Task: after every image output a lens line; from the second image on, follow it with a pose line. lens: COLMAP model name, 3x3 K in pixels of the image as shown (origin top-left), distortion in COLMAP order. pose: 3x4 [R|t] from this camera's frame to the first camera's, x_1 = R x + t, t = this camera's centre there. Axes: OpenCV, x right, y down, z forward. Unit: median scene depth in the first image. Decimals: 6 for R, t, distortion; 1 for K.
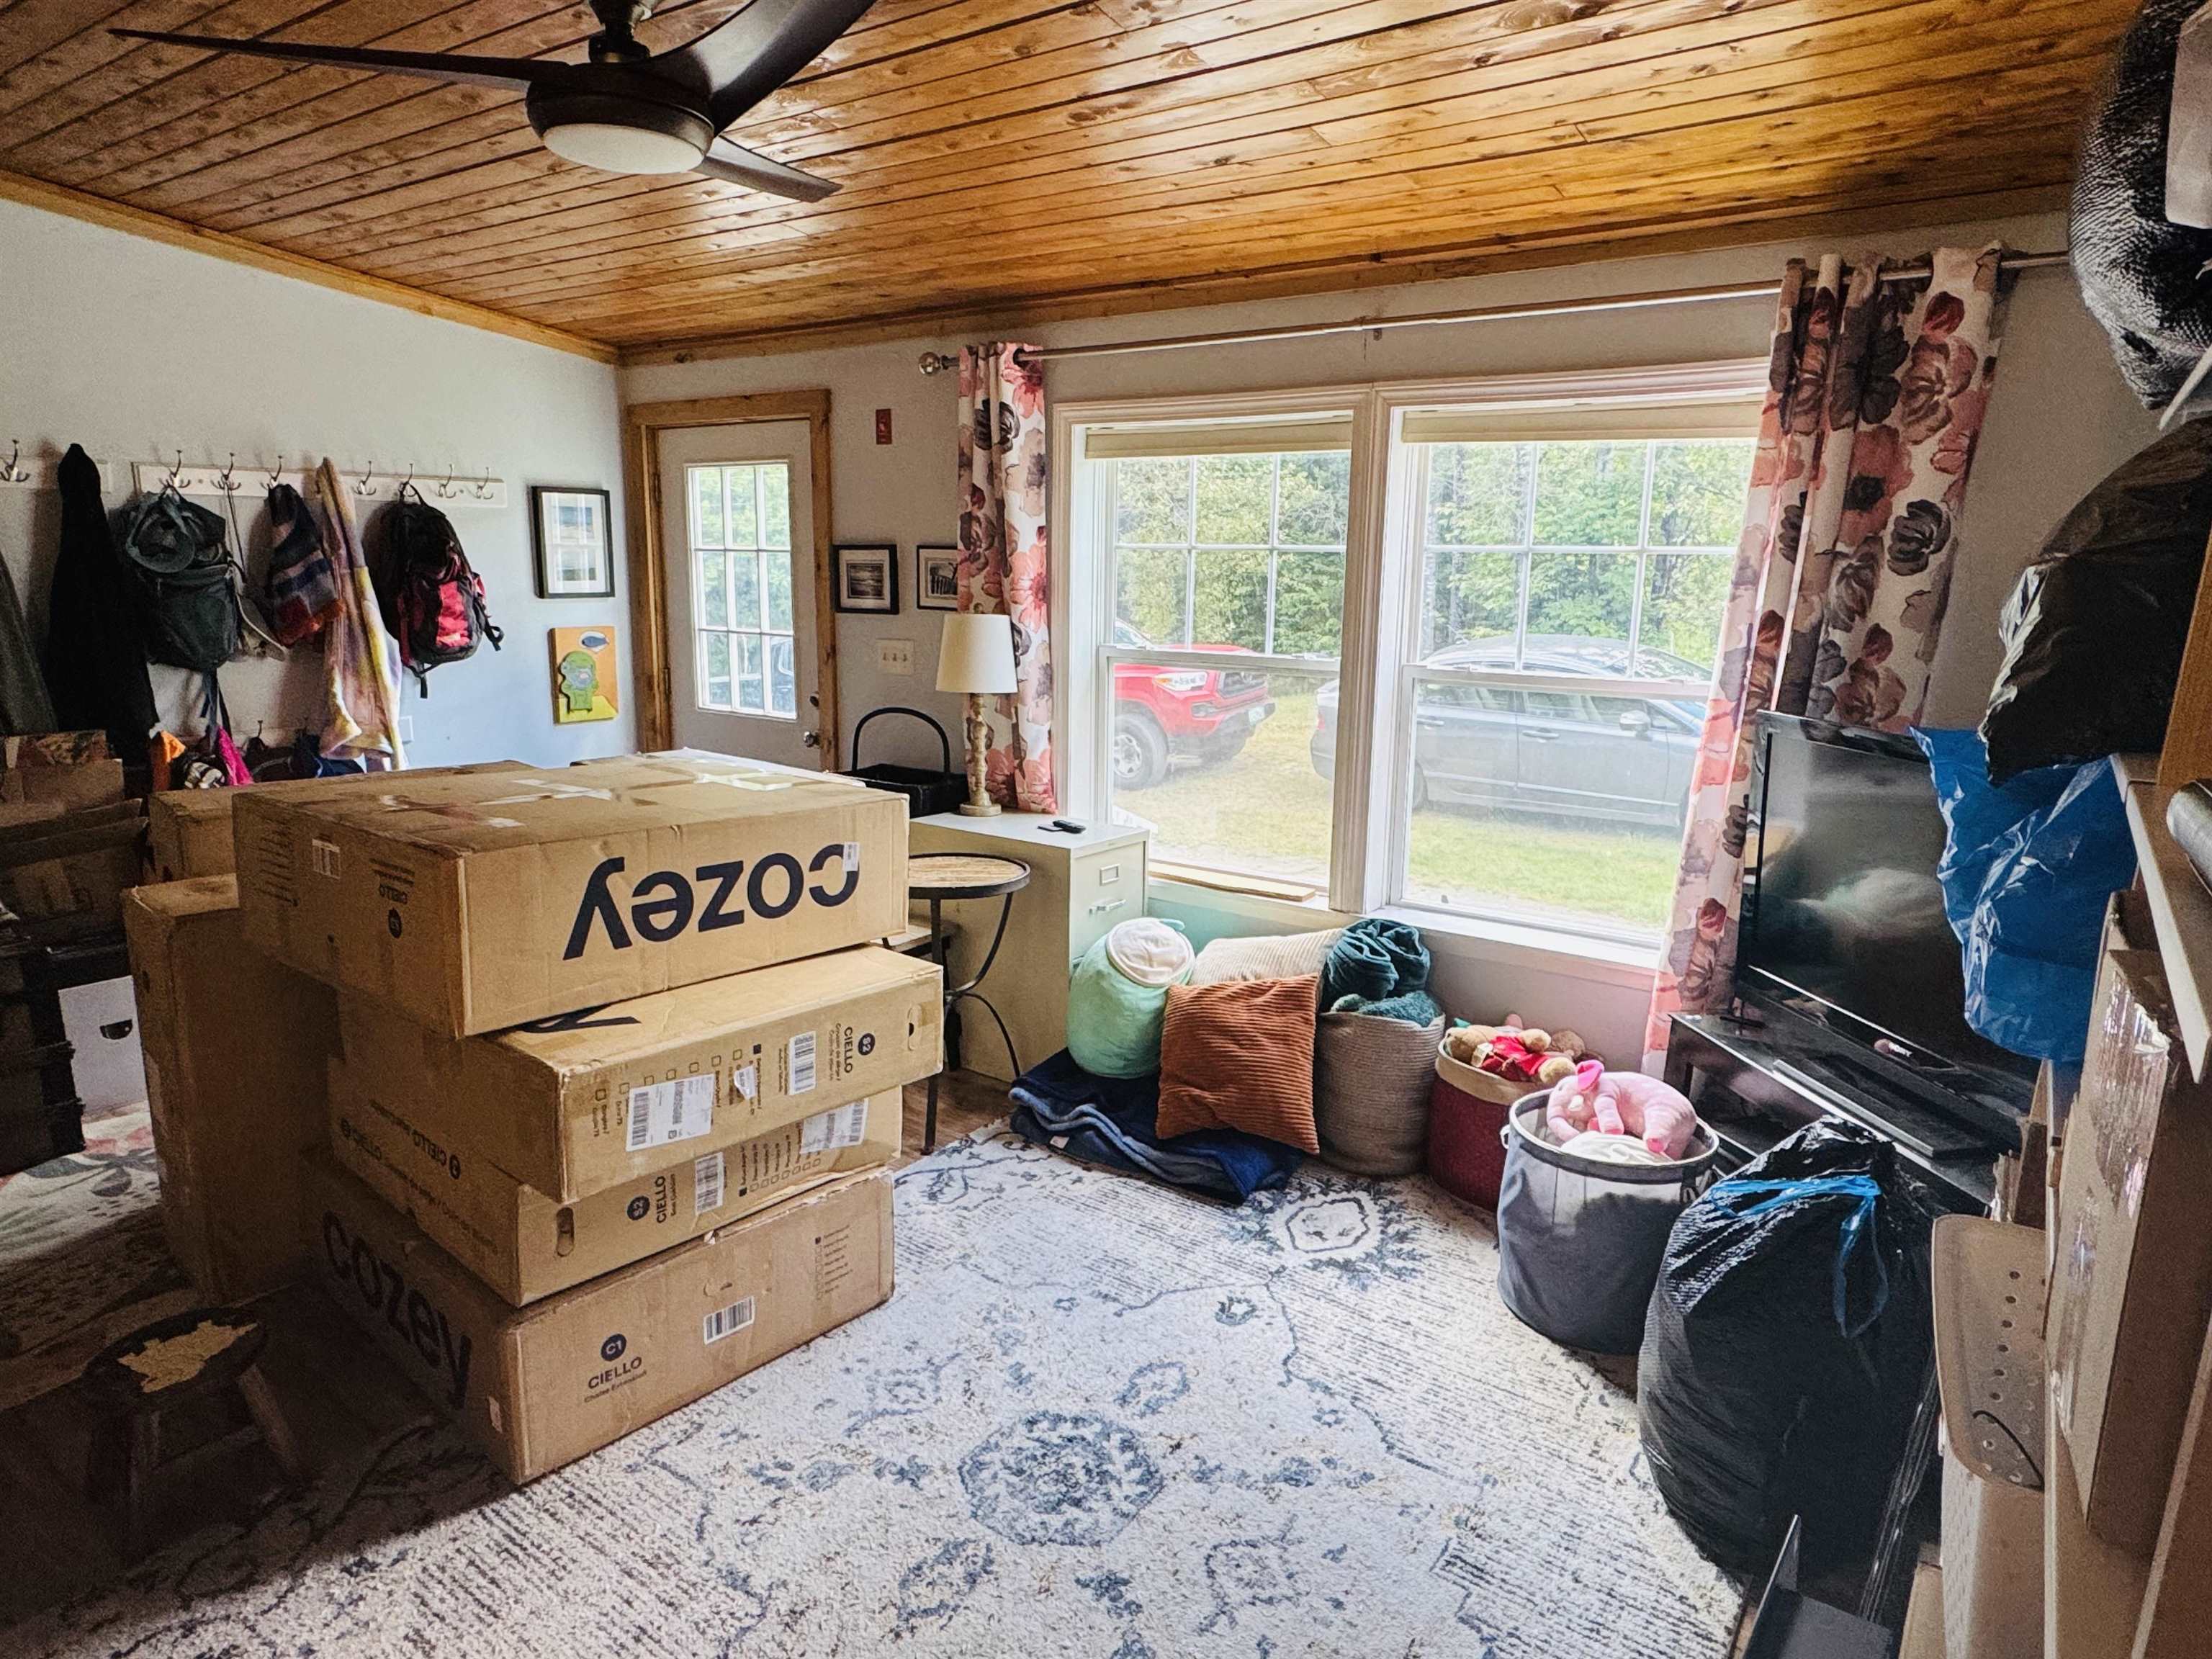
lens RADIAL K [[1324.3, 0, 1093.5], [0, 1324.3, 832.7], [0, 0, 1]] dist [0.006565, 0.000221]
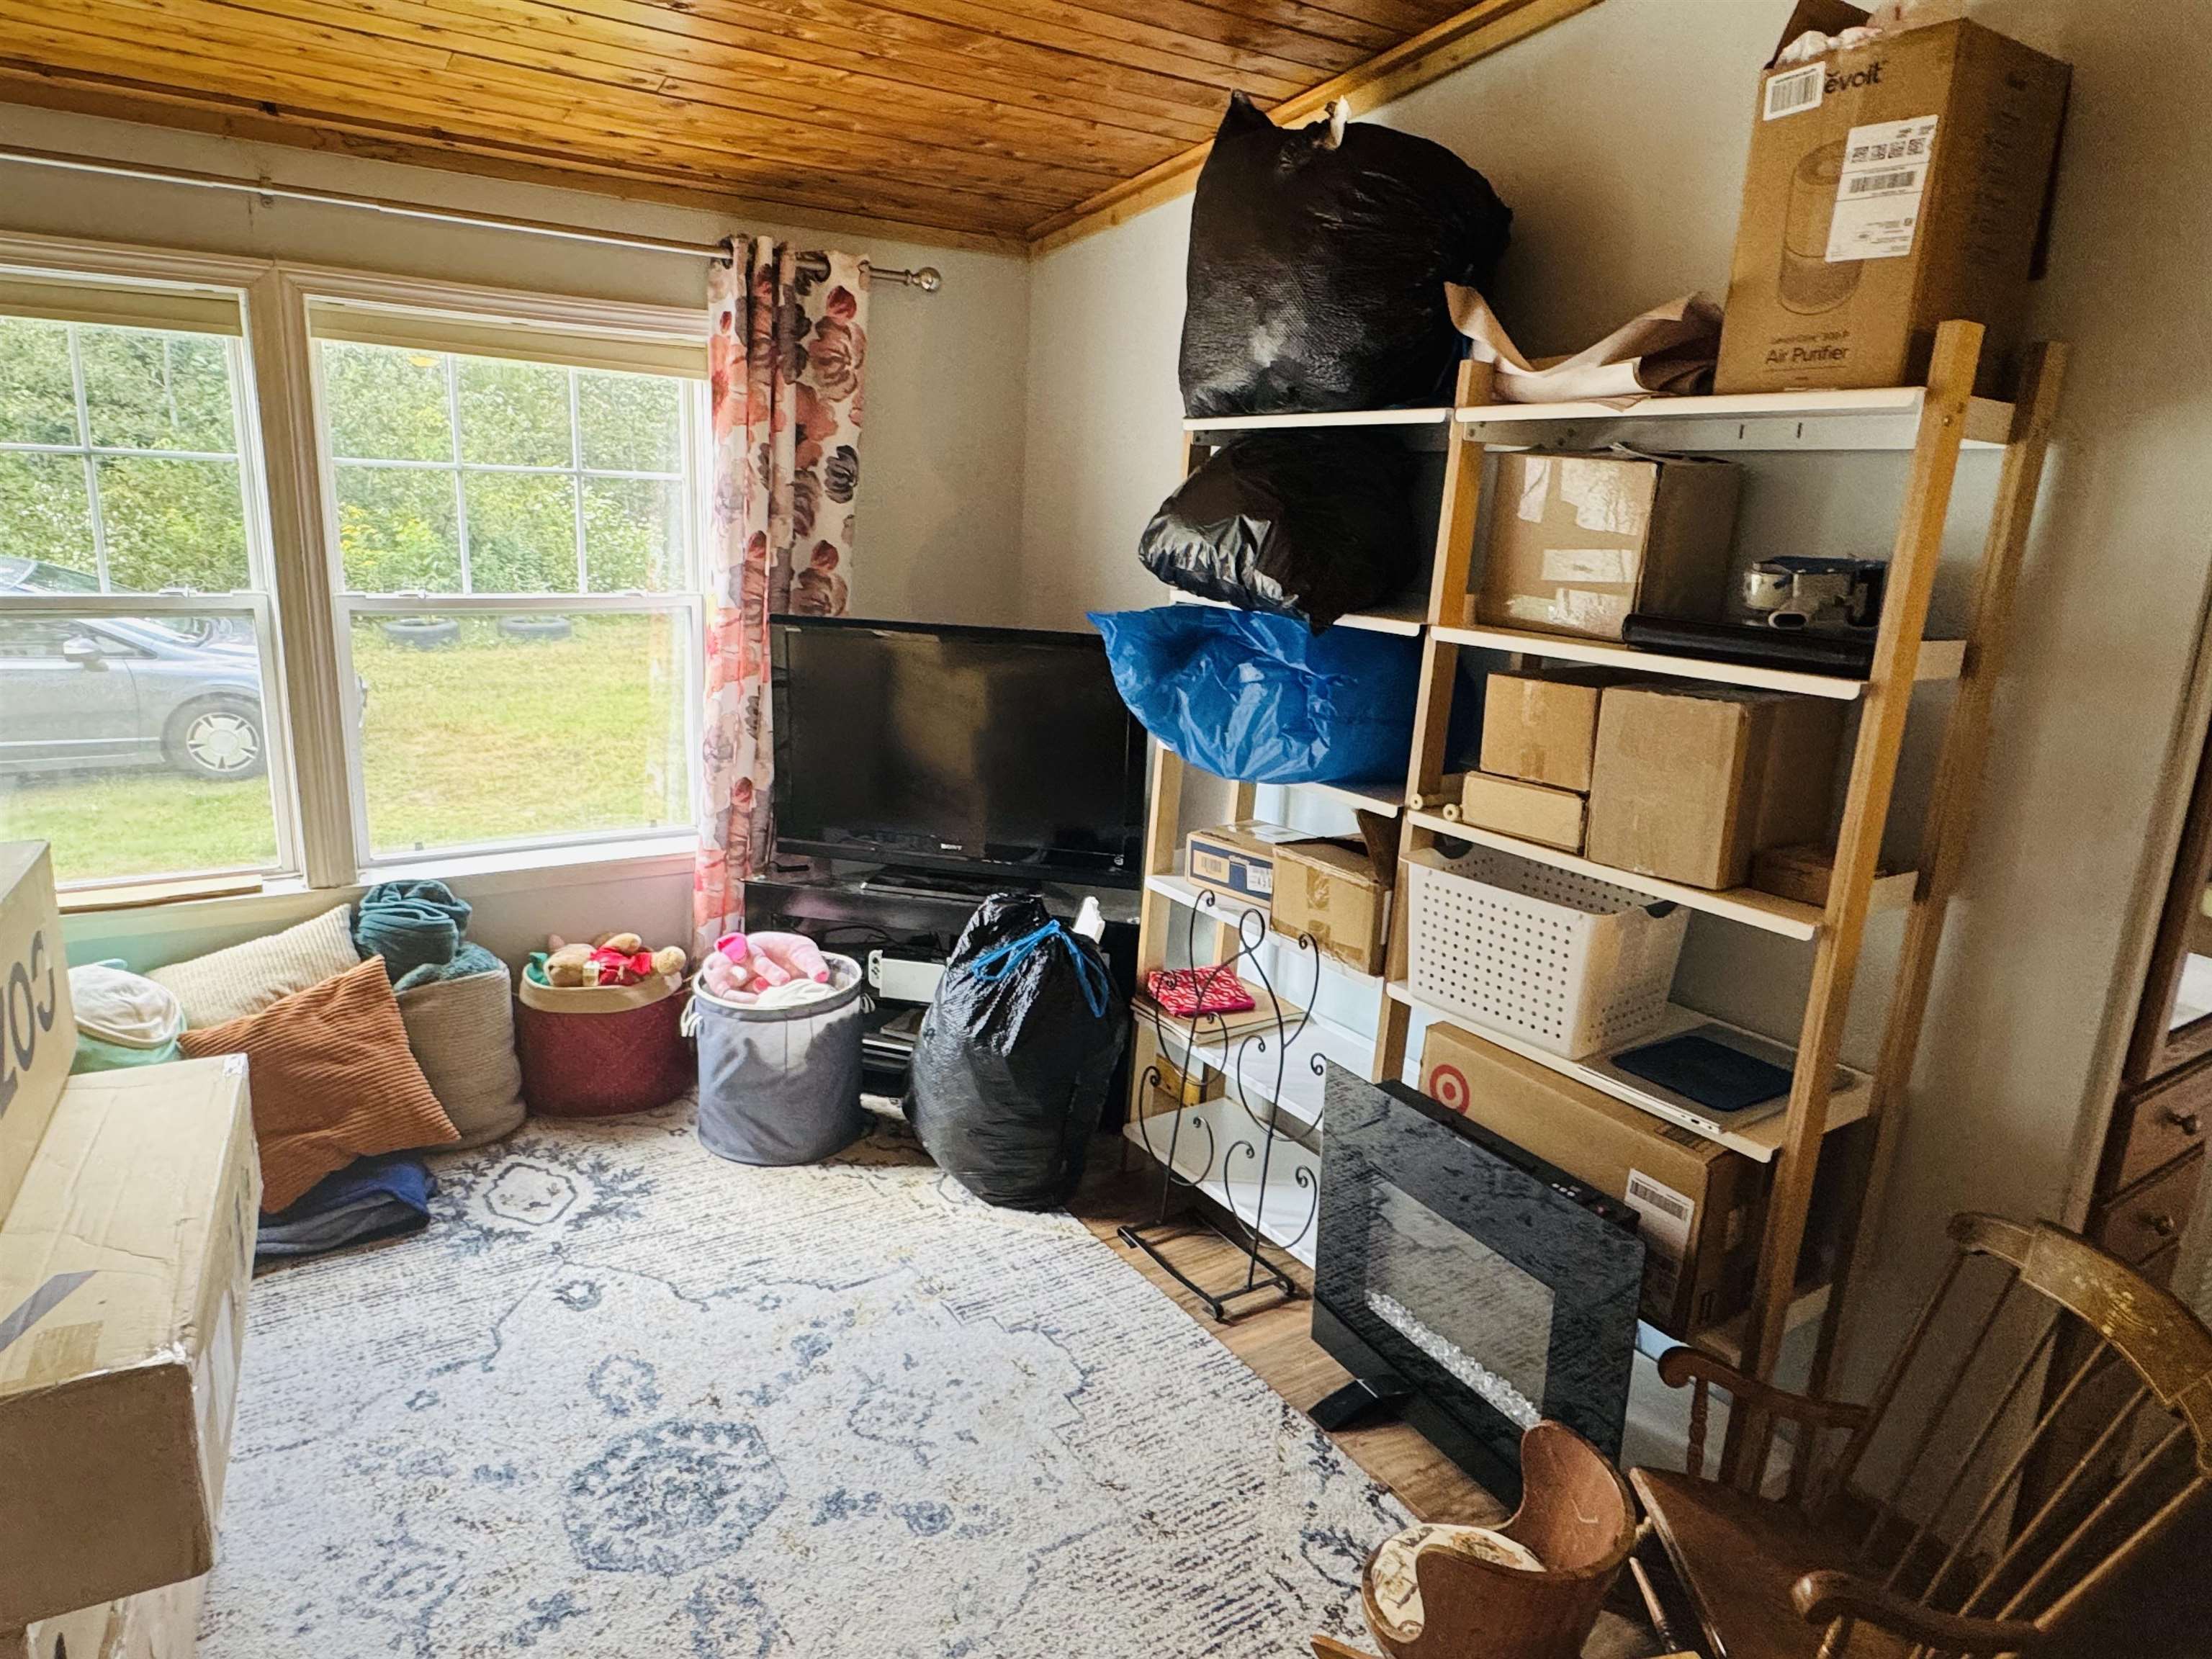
lens RADIAL K [[1324.3, 0, 1092.6], [0, 1324.3, 828.1], [0, 0, 1]] dist [0.006565, 0.000221]
pose [[0.374626, -0.219313, 0.900865, -0.533046], [0.156092, 0.972672, 0.171884, -0.065921], [-0.913943, 0.076226, 0.398621, 0.269674]]
